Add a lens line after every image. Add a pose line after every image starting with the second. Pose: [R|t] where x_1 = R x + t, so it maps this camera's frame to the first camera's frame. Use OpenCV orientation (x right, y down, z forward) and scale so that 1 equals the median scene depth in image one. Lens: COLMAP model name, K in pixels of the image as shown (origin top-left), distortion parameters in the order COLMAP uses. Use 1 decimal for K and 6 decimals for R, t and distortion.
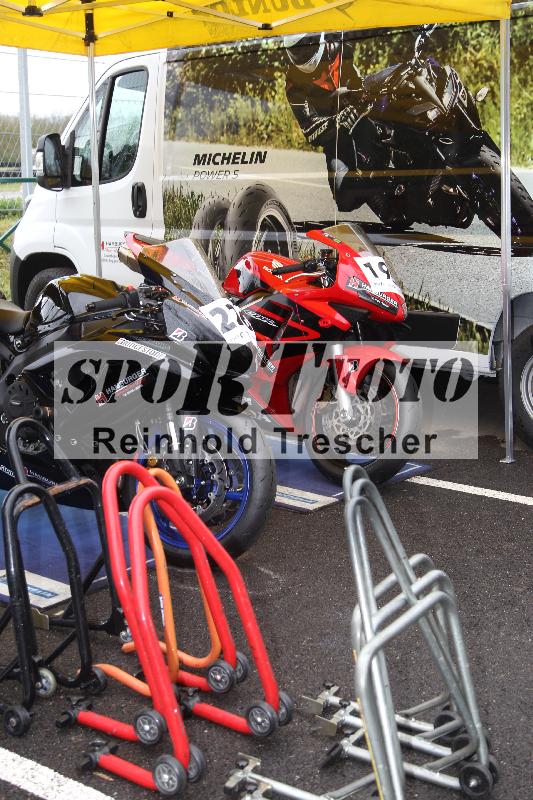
lens RADIAL K [[1287.0, 0, 269.7], [0, 1287.0, 401.0], [0, 0, 1]] dist [0.102482, 0.000000]
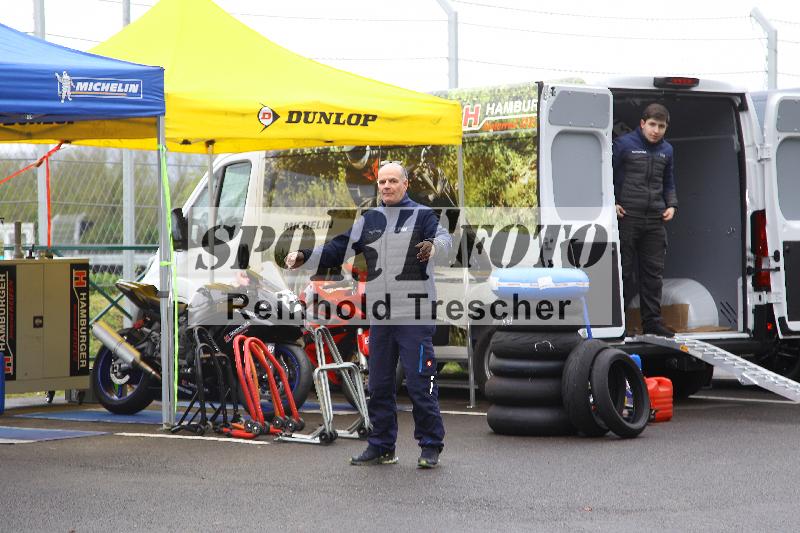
lens RADIAL K [[3120.5, 0, 399.8], [0, 3120.5, 265.6], [0, 0, 1]] dist [0.844145, 0.000000]
pose [[0.999213, -0.009999, -0.038372, 0.206967], [0.003326, 0.985409, -0.170168, 0.455823], [0.039514, 0.169907, 0.984668, -2.450749]]
